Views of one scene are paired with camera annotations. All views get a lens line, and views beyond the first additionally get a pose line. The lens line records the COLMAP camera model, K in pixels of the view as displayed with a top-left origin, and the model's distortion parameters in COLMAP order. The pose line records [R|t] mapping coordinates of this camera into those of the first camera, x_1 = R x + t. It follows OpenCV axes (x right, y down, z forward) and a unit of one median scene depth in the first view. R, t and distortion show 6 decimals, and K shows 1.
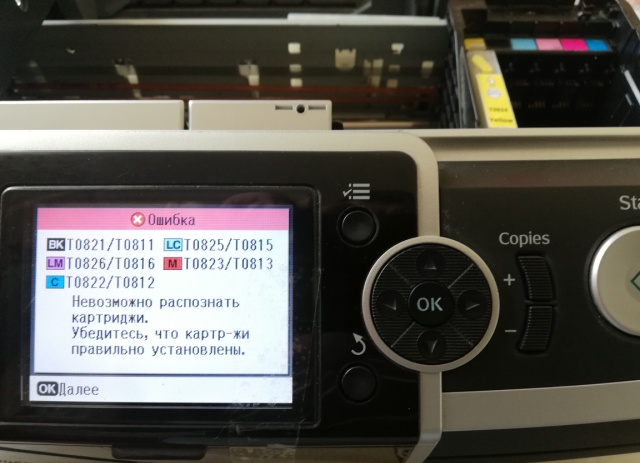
lens RADIAL K [[512.4, 0, 320.4], [0, 512.4, 241.6], [0, 0, 1]] dist [0.009847, -0.073417]
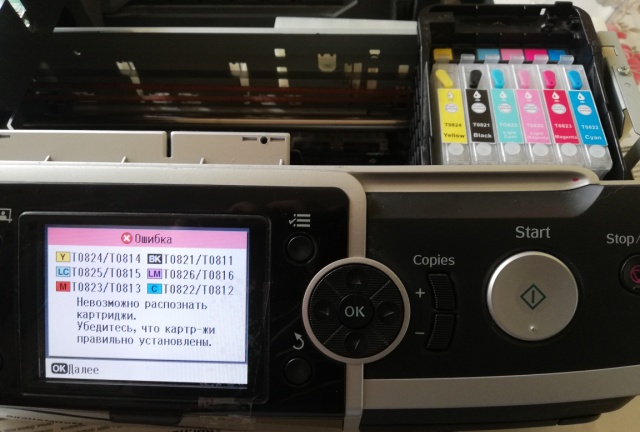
lens RADIAL K [[499.7, 0, 316.3], [0, 499.7, 248.2], [0, 0, 1]] dist [0.008641, -0.053900]
pose [[0.999485, 0.018096, -0.026490, 0.142764], [-0.015685, 0.995948, 0.088552, -0.136805], [0.027985, -0.088091, 0.995719, -0.211703]]
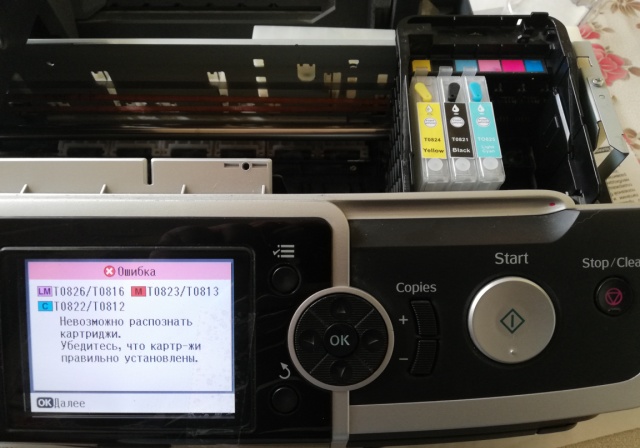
lens RADIAL K [[496.7, 0, 317.9], [0, 496.7, 252.6], [0, 0, 1]] dist [0.013161, -0.056710]
pose [[0.999904, -0.001179, 0.013809, 0.136077], [-0.000406, 0.993457, 0.114209, -0.230449], [-0.013853, -0.114203, 0.993361, -0.206356]]
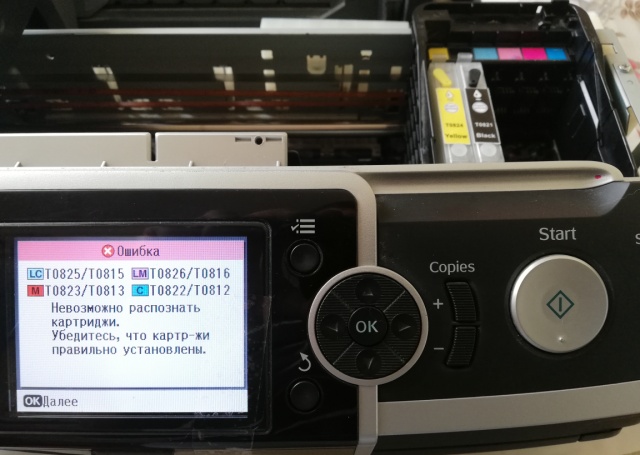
lens RADIAL K [[508.4, 0, 319.2], [0, 508.4, 246.4], [0, 0, 1]] dist [0.006527, -0.062513]
pose [[0.999901, -0.005823, 0.012843, 0.090225], [0.005058, 0.998258, 0.058789, -0.117856], [-0.013163, -0.058719, 0.998188, -0.109621]]
